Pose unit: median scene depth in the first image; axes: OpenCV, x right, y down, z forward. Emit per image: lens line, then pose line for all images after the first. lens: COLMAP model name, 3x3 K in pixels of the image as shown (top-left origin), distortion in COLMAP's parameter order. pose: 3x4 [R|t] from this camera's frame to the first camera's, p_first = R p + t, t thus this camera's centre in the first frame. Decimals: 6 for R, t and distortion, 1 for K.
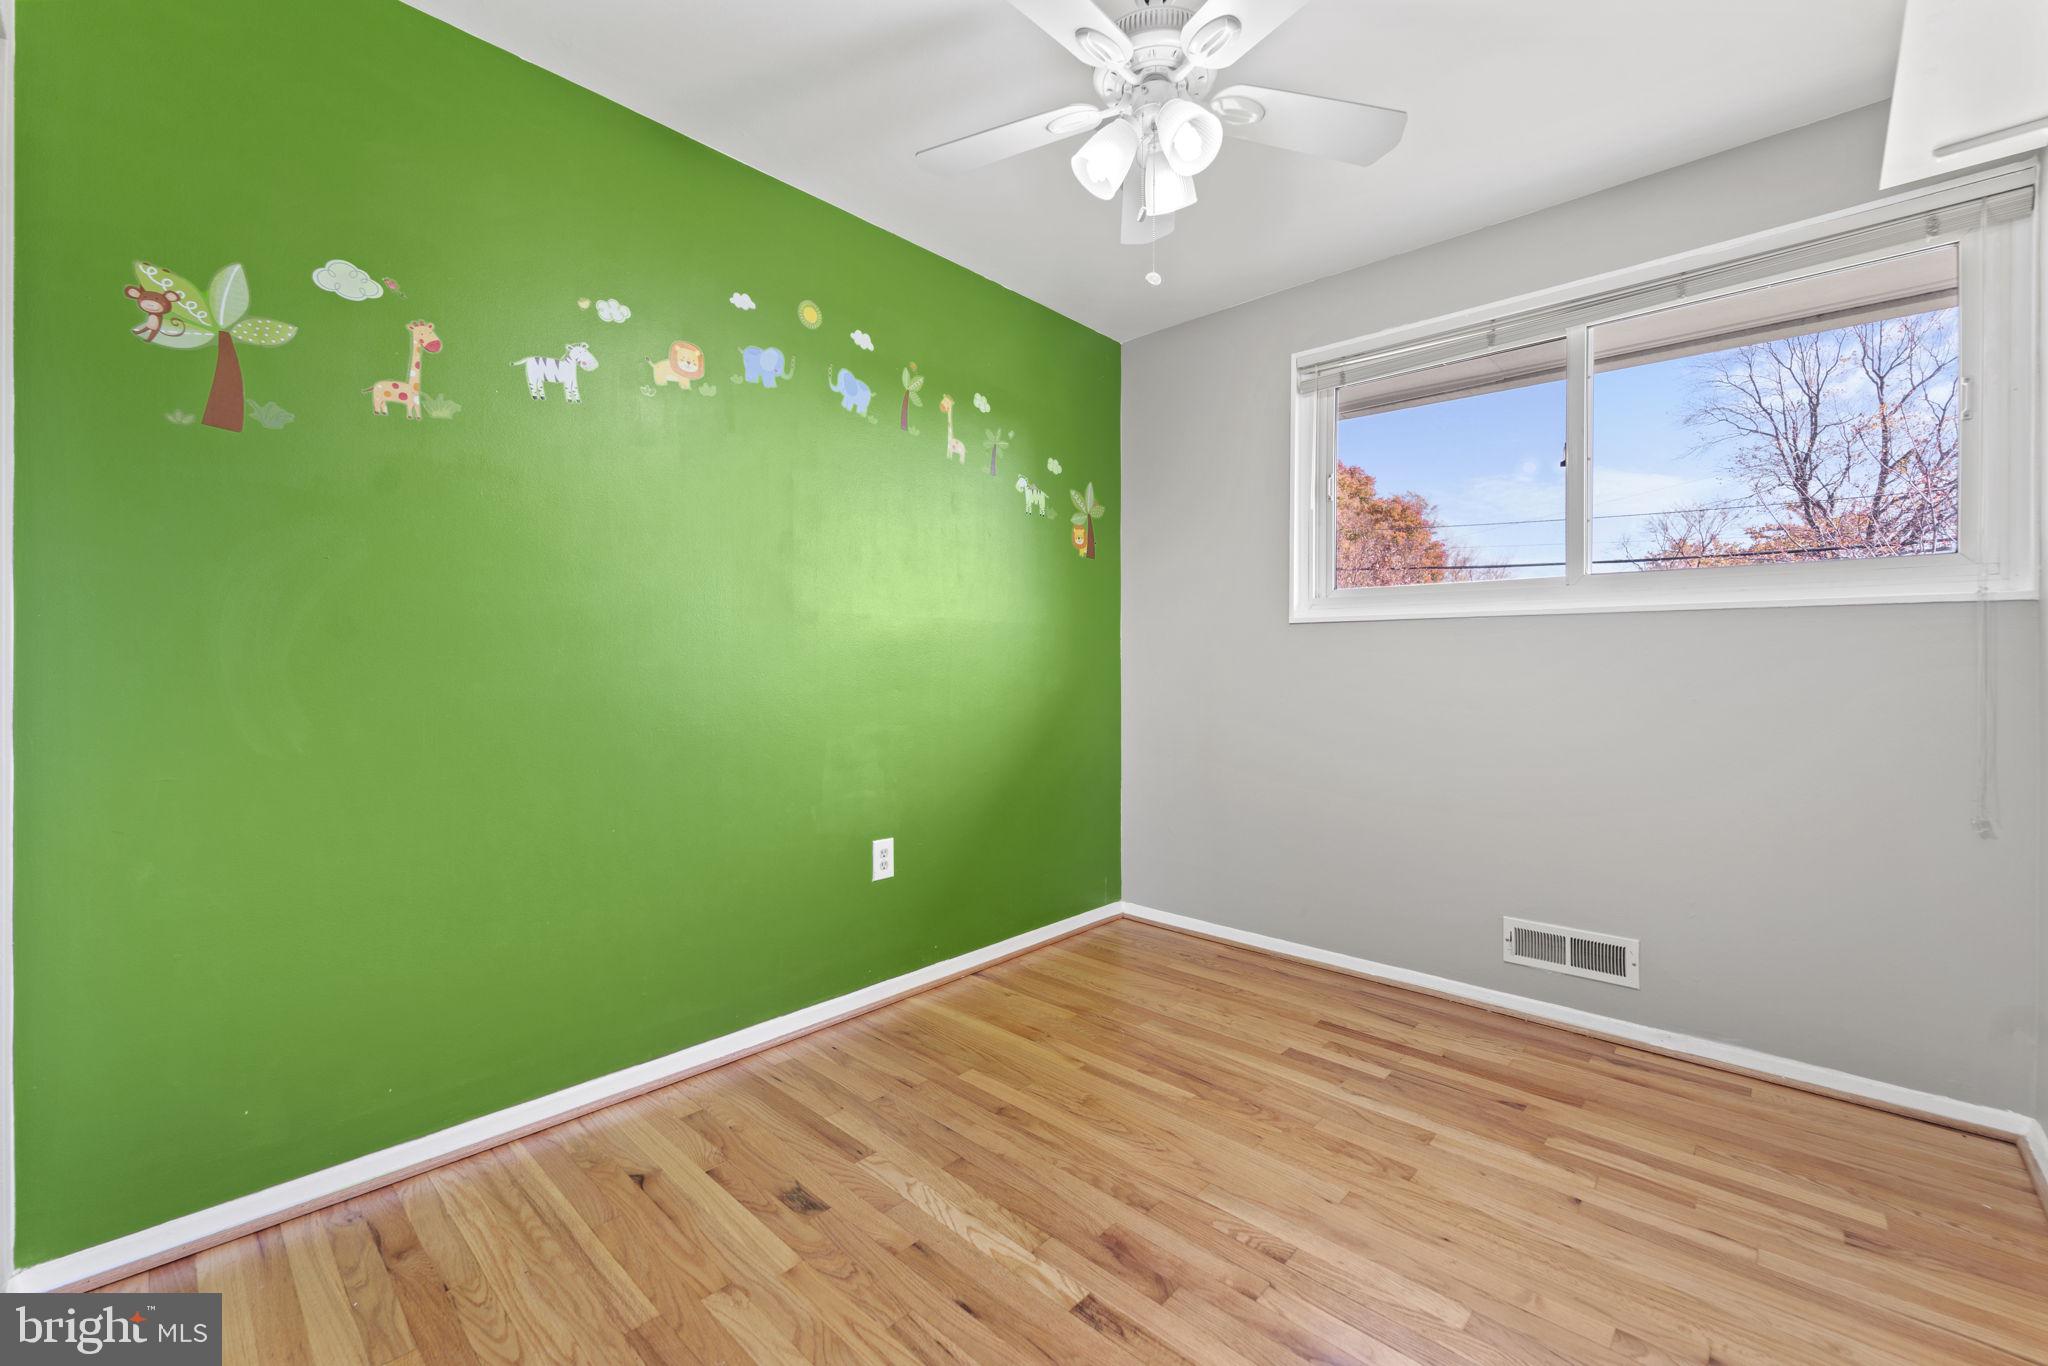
lens RADIAL K [[837.4, 0, 1022.2], [0, 837.4, 672.1], [0, 0, 1]] dist [0.001735, -0.000464]
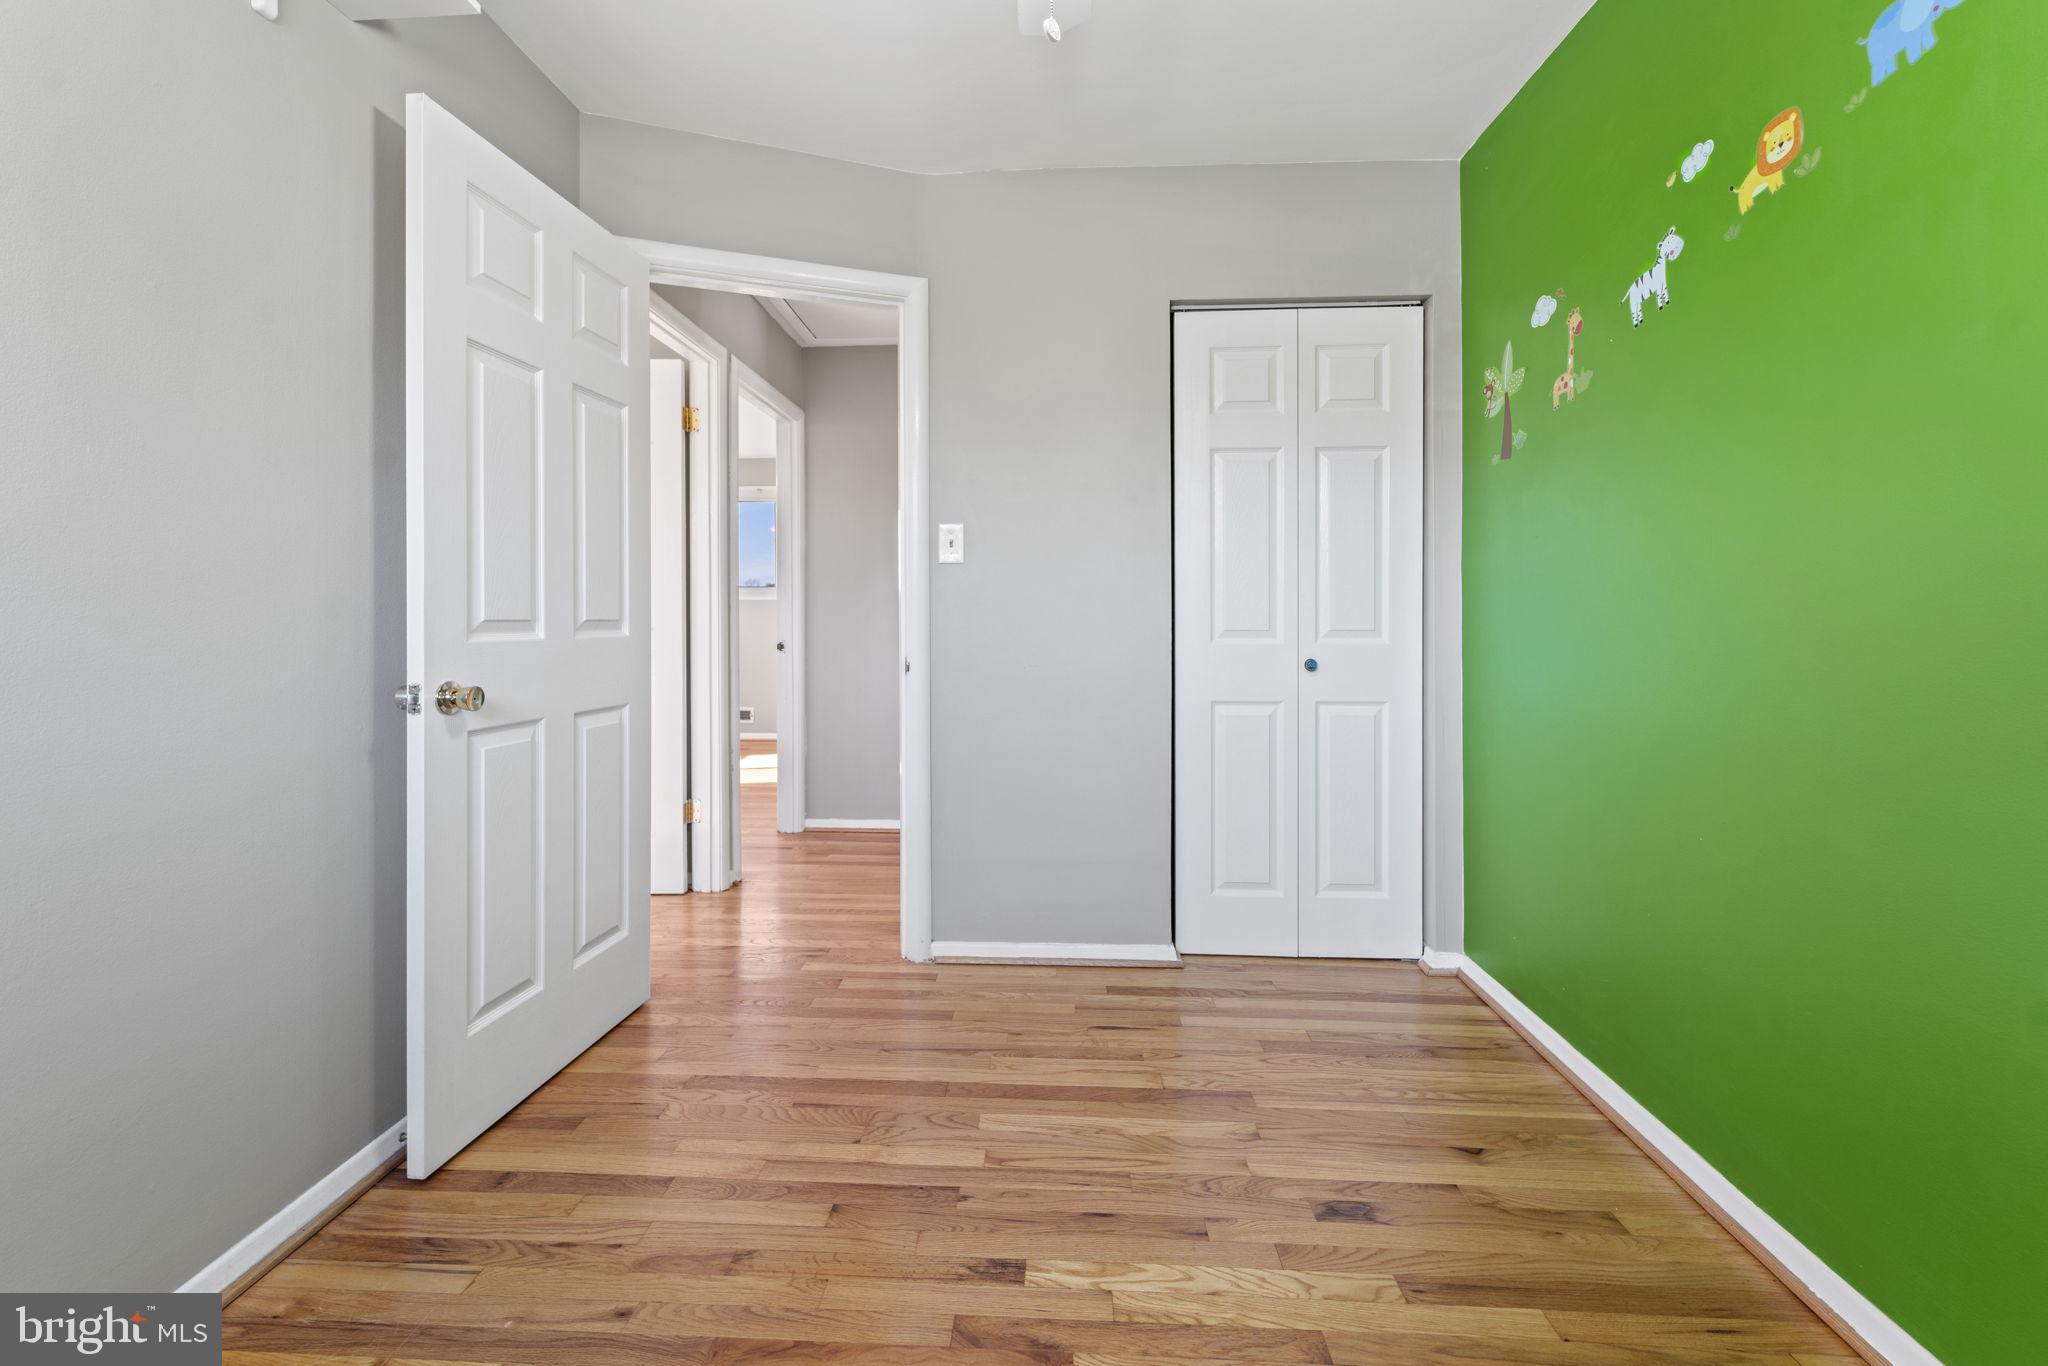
lens RADIAL K [[837.4, 0, 1024.3], [0, 837.4, 622.3], [0, 0, 1]] dist [0.001735, -0.000464]
pose [[-0.761431, 0.000380, -0.648246, 0.584083], [-0.006653, 0.999943, 0.008401, -0.010898], [0.648212, 0.010710, -0.761384, 1.445329]]
